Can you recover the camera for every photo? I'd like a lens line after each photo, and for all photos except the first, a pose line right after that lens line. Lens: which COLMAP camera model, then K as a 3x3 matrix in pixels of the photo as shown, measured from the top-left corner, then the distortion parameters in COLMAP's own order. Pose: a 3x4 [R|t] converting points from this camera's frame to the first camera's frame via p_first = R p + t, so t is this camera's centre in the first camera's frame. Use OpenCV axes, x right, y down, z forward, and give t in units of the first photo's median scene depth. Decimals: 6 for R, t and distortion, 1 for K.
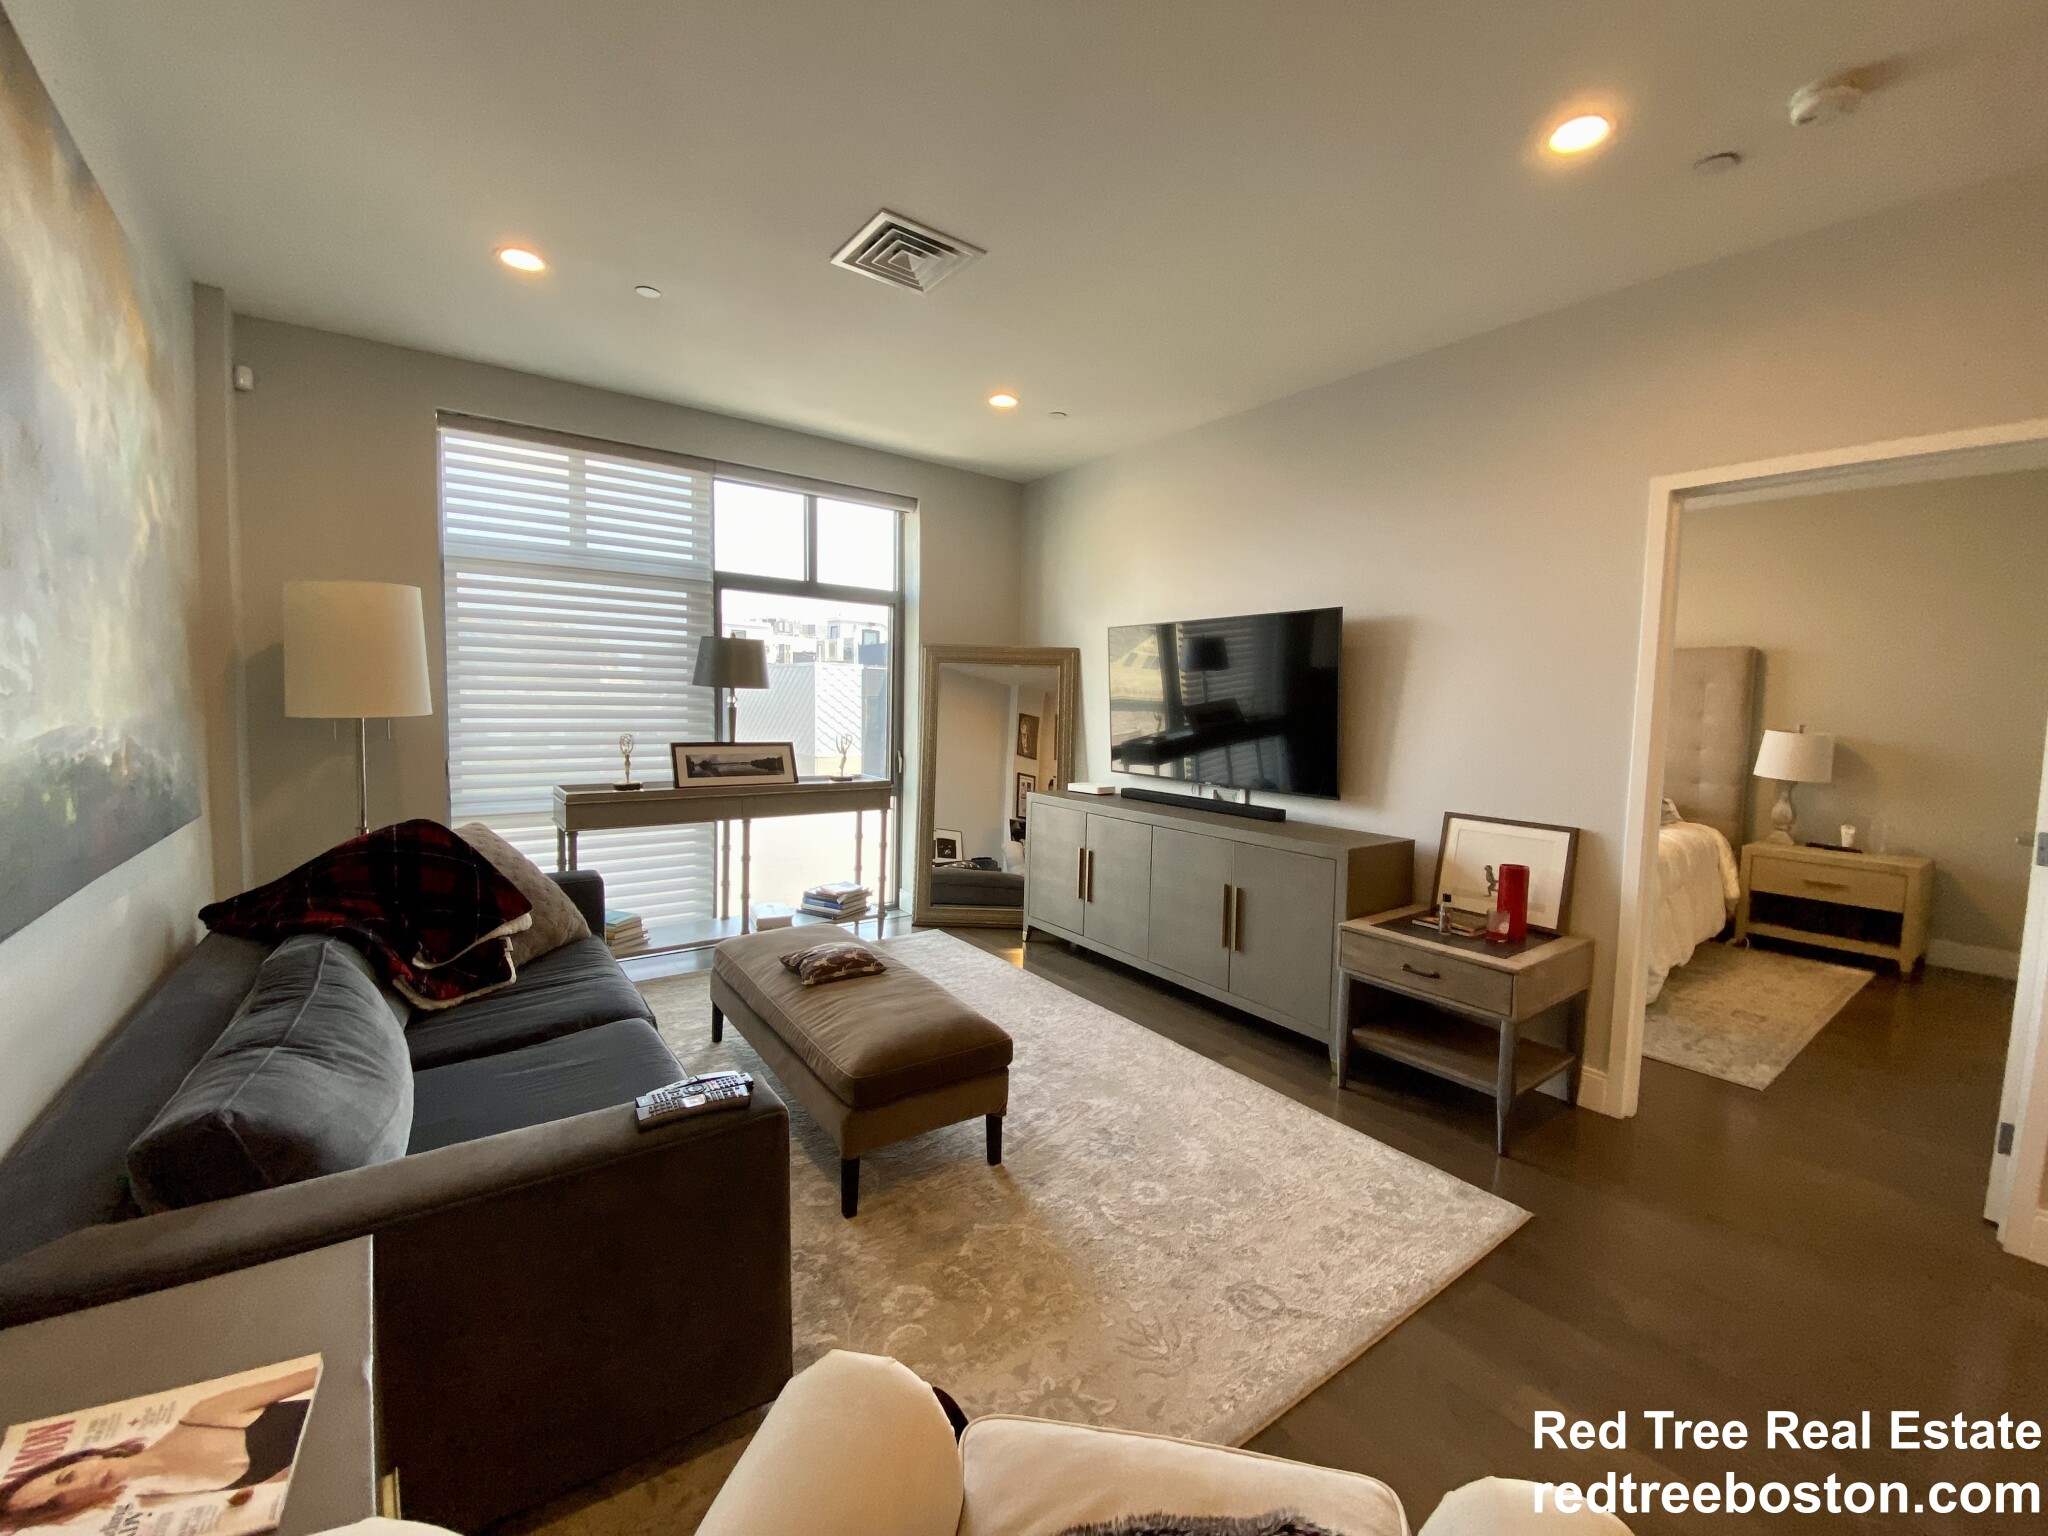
lens RADIAL K [[823.3, 0, 1025.1], [0, 823.3, 759.4], [0, 0, 1]] dist [0.032879, -0.023405]
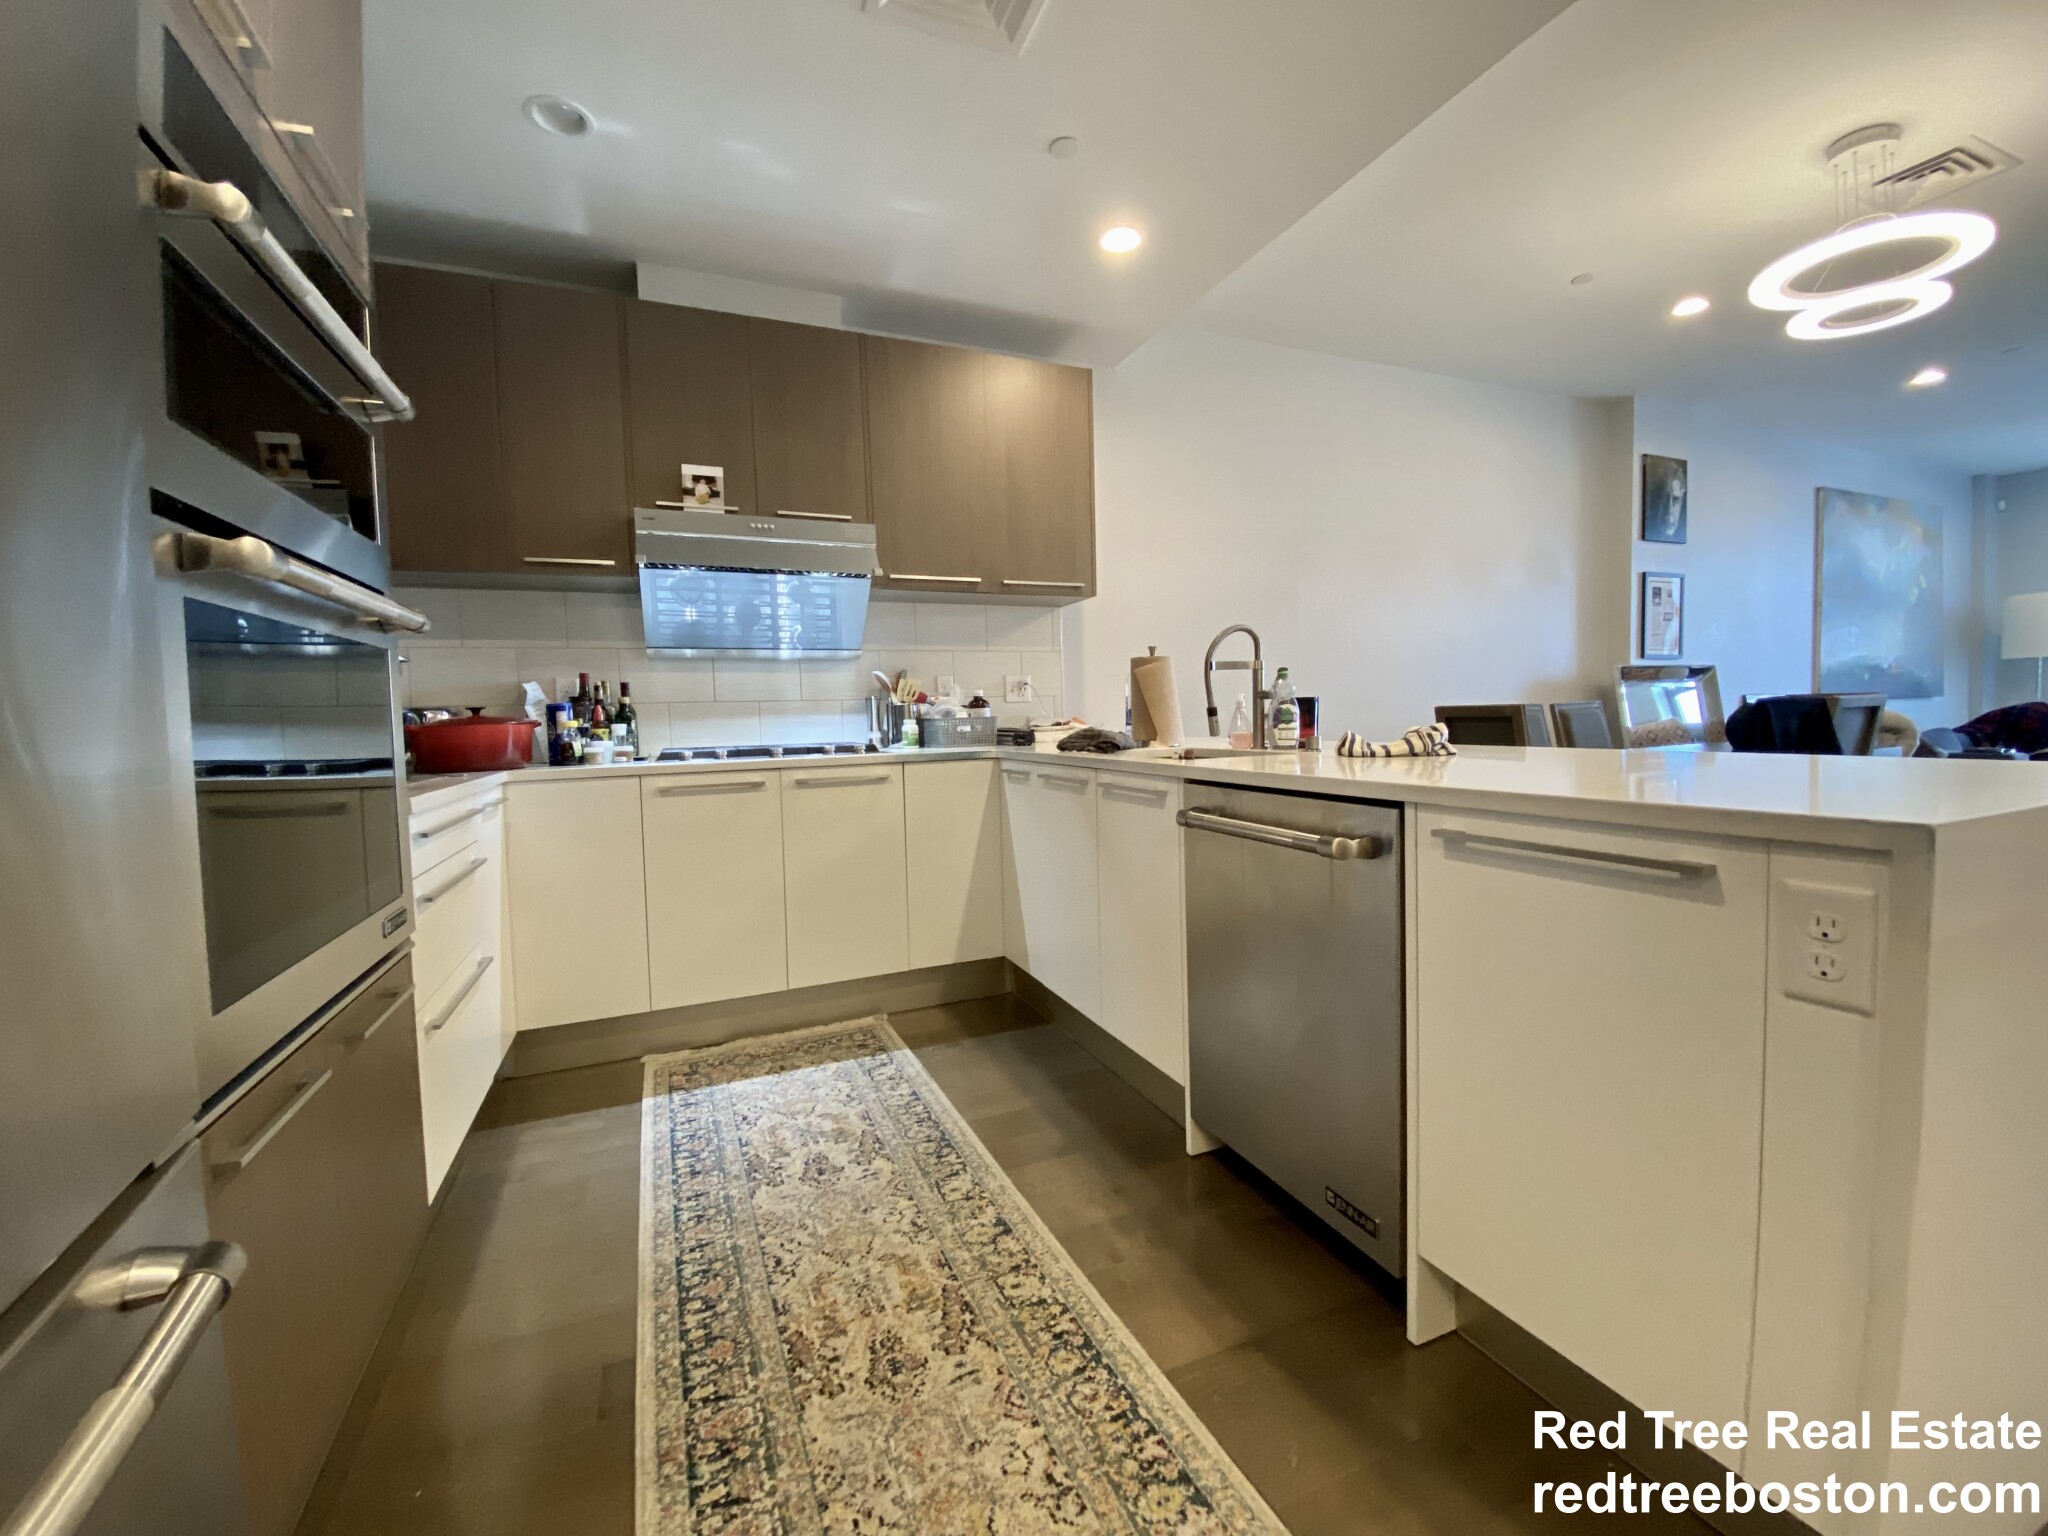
lens RADIAL K [[829.1, 0, 1039.4], [0, 829.1, 759.1], [0, 0, 1]] dist [0.032591, -0.024111]
pose [[-0.223296, 0.035759, -0.974094, 1.455103], [-0.052260, 0.997450, 0.048597, 0.190817], [0.973349, 0.061758, -0.220858, -0.775640]]
